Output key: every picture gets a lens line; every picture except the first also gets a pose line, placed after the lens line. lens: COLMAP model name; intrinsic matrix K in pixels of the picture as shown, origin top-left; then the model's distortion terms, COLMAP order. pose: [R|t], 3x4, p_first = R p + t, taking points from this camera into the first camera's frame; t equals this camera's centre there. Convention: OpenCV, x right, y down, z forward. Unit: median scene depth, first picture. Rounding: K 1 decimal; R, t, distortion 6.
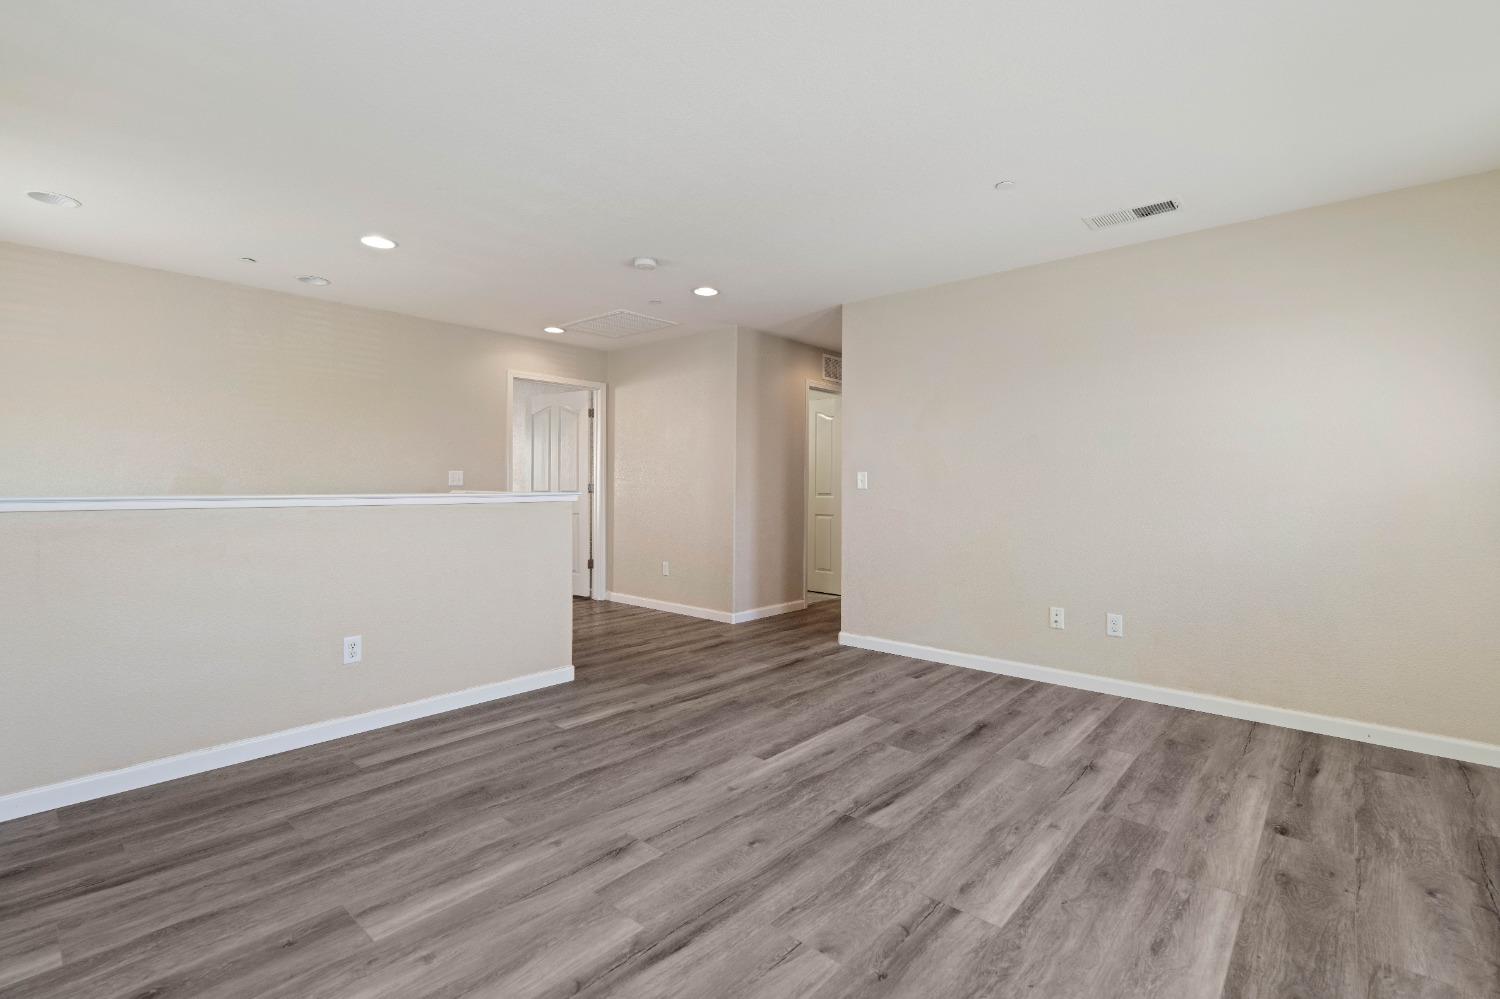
lens RADIAL K [[679.7, 0, 750.0], [0, 679.7, 499.5], [0, 0, 1]] dist [-0.001755, -0.000008]
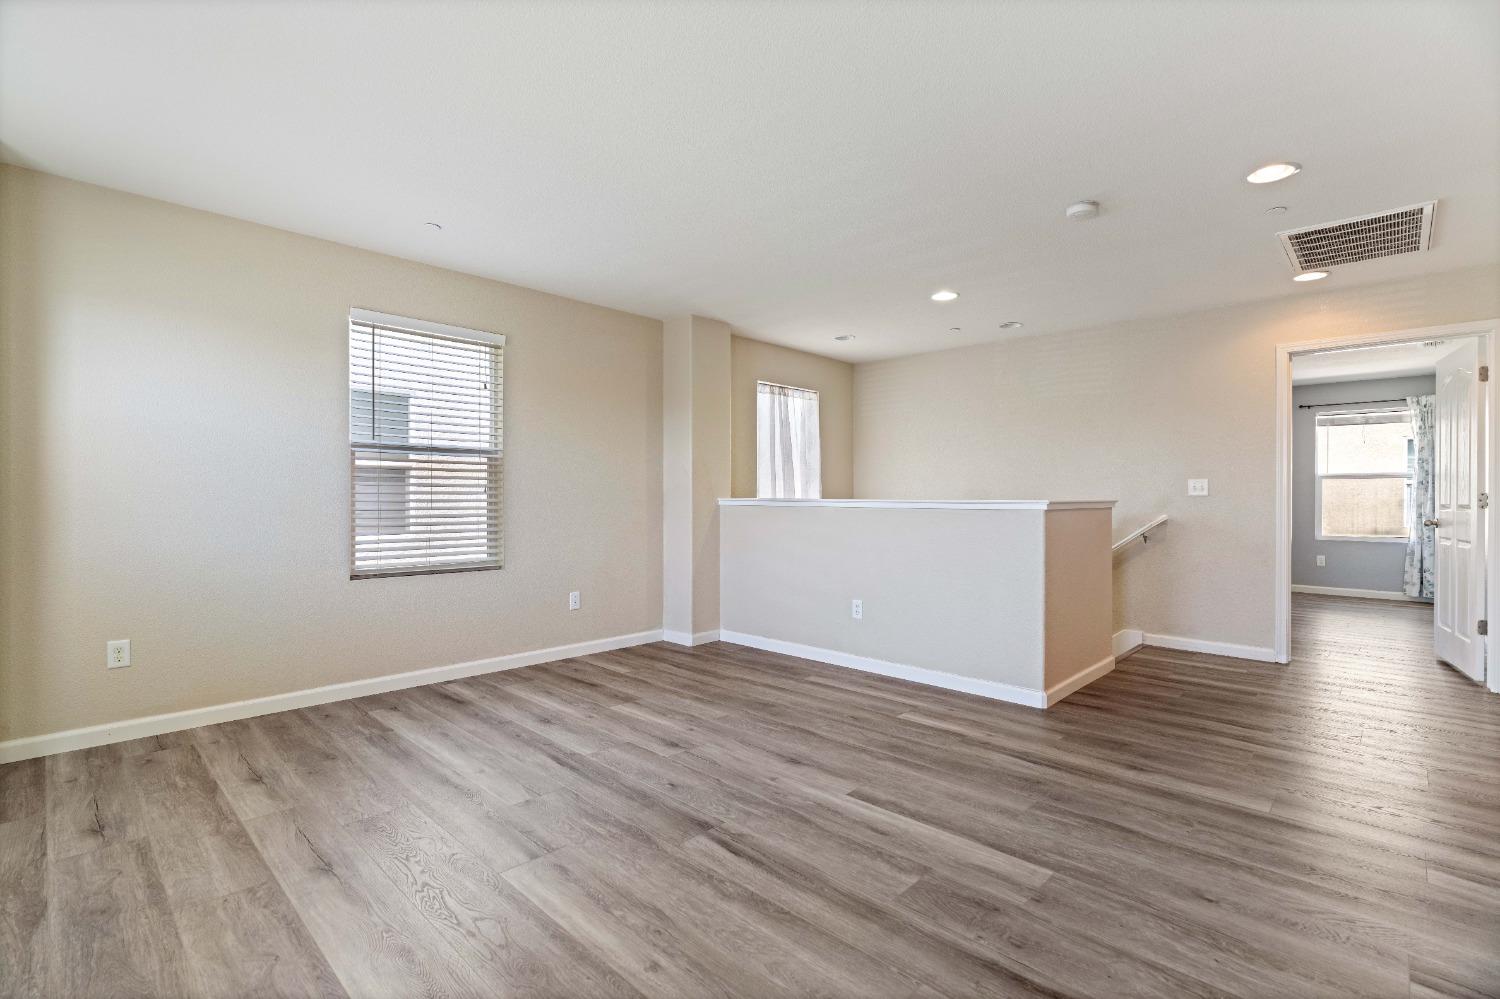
lens RADIAL K [[679.7, 0, 750.0], [0, 679.7, 499.5], [0, 0, 1]] dist [-0.001755, -0.000008]
pose [[-0.039830, -0.001924, -0.999205, 0.931541], [-0.023593, 0.999721, -0.000985, -0.002739], [0.998928, 0.023535, -0.039865, 0.906954]]
